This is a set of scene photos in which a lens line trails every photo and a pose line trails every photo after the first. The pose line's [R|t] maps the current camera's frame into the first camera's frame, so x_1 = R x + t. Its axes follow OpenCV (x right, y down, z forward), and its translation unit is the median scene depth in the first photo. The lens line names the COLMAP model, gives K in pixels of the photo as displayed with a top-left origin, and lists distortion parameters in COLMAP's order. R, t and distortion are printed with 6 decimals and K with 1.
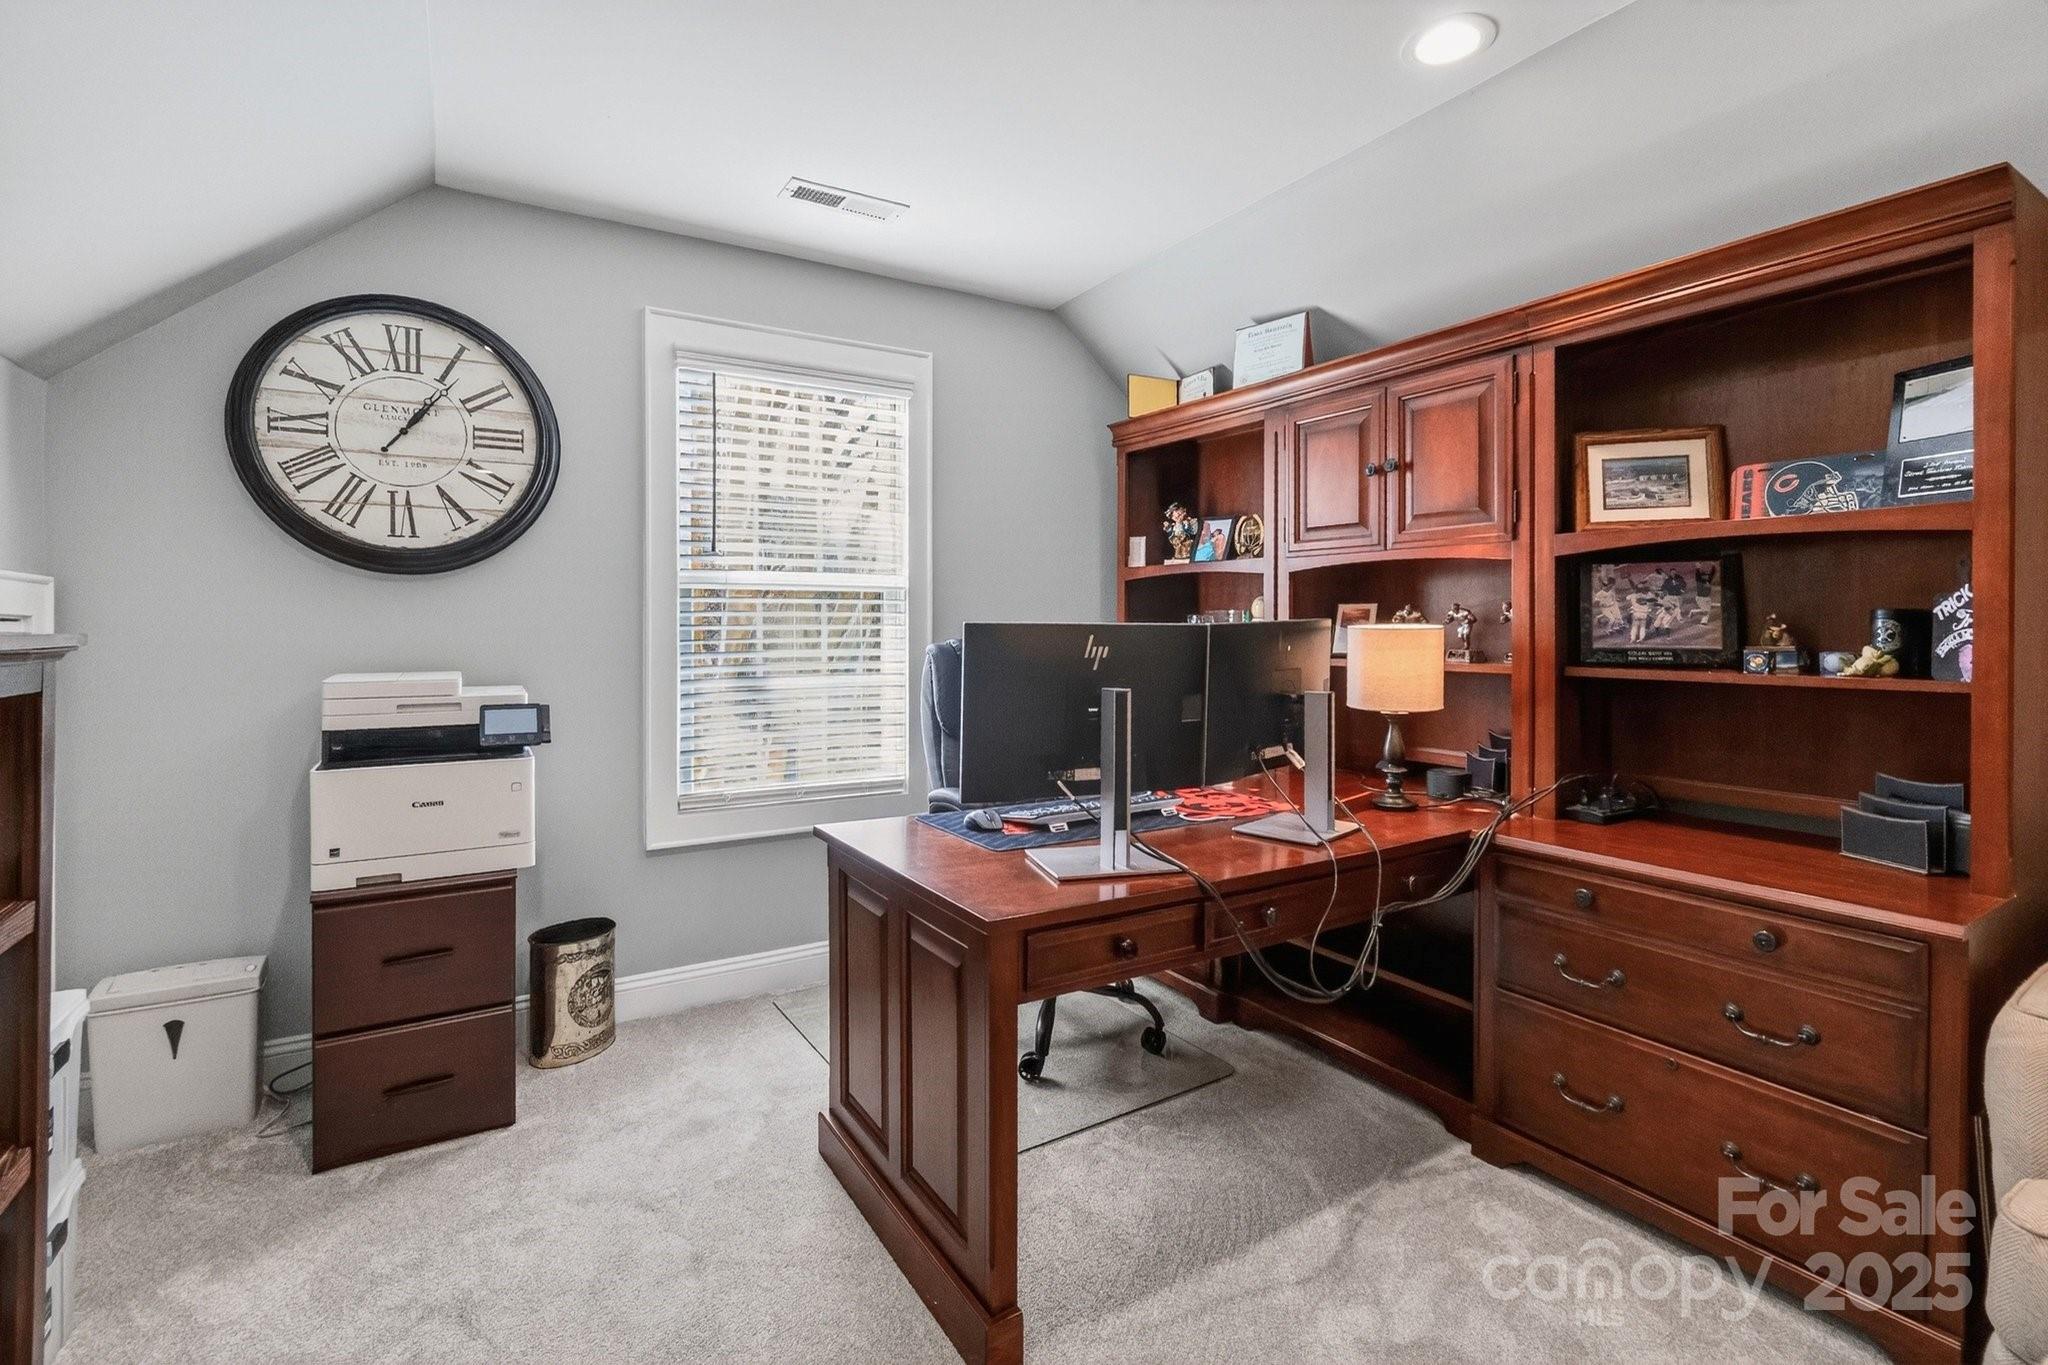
lens RADIAL K [[919.7, 0, 1025.5], [0, 919.7, 637.0], [0, 0, 1]] dist [0.000302, -0.000135]
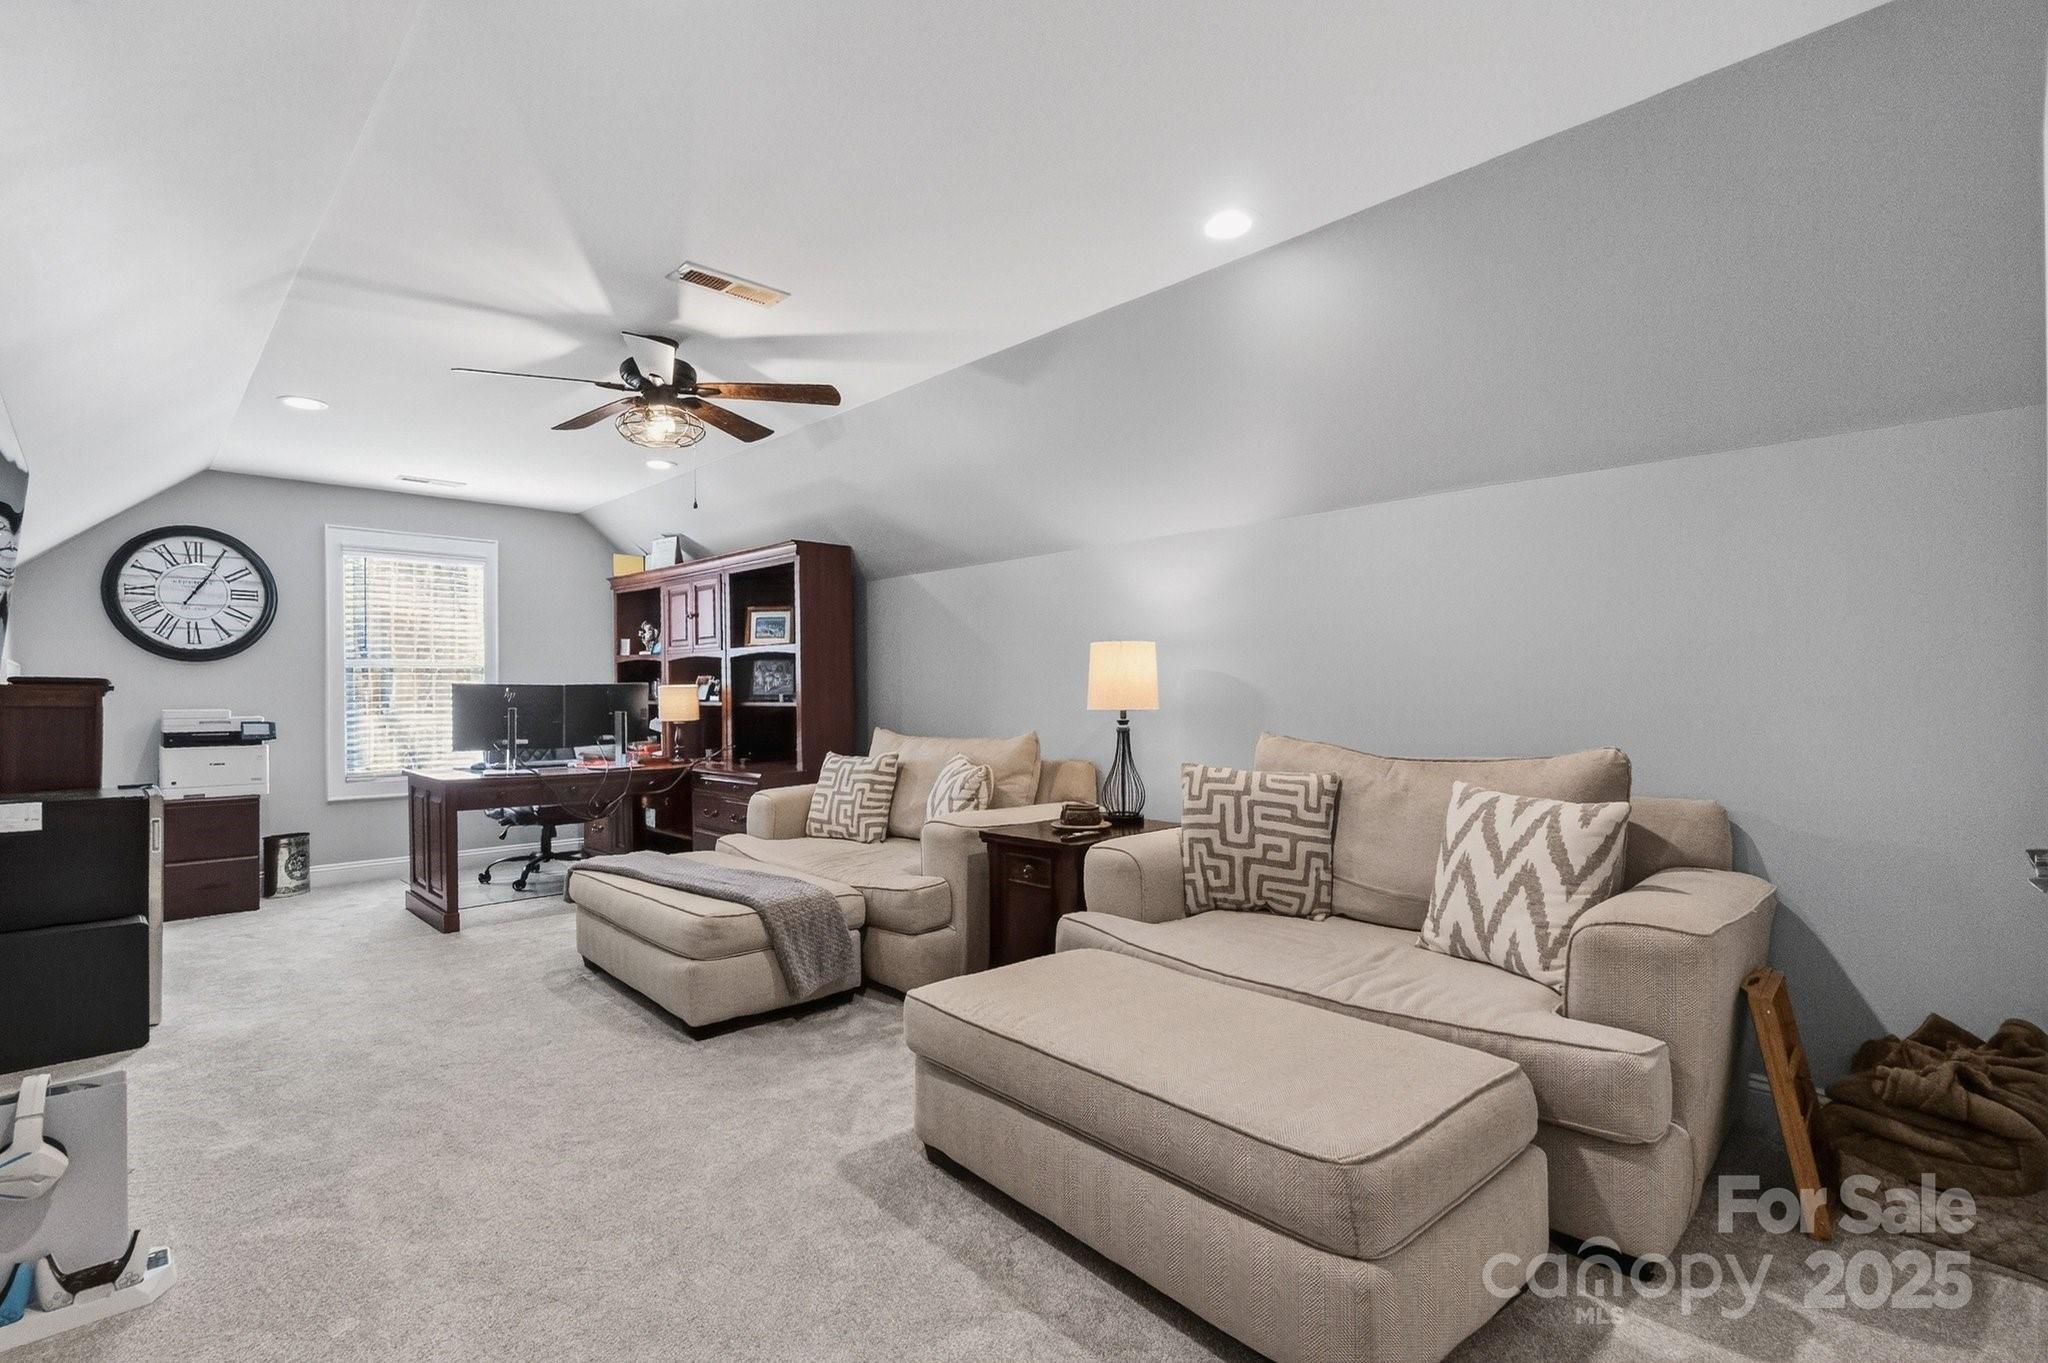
lens RADIAL K [[1002.0, 0, 1017.6], [0, 1002.0, 707.1], [0, 0, 1]] dist [0.000257, 0.000112]
pose [[0.981959, -0.005558, 0.189010, 0.719958], [0.005405, 0.999985, 0.001322, 0.041243], [-0.189014, -0.000277, 0.981974, -1.572470]]
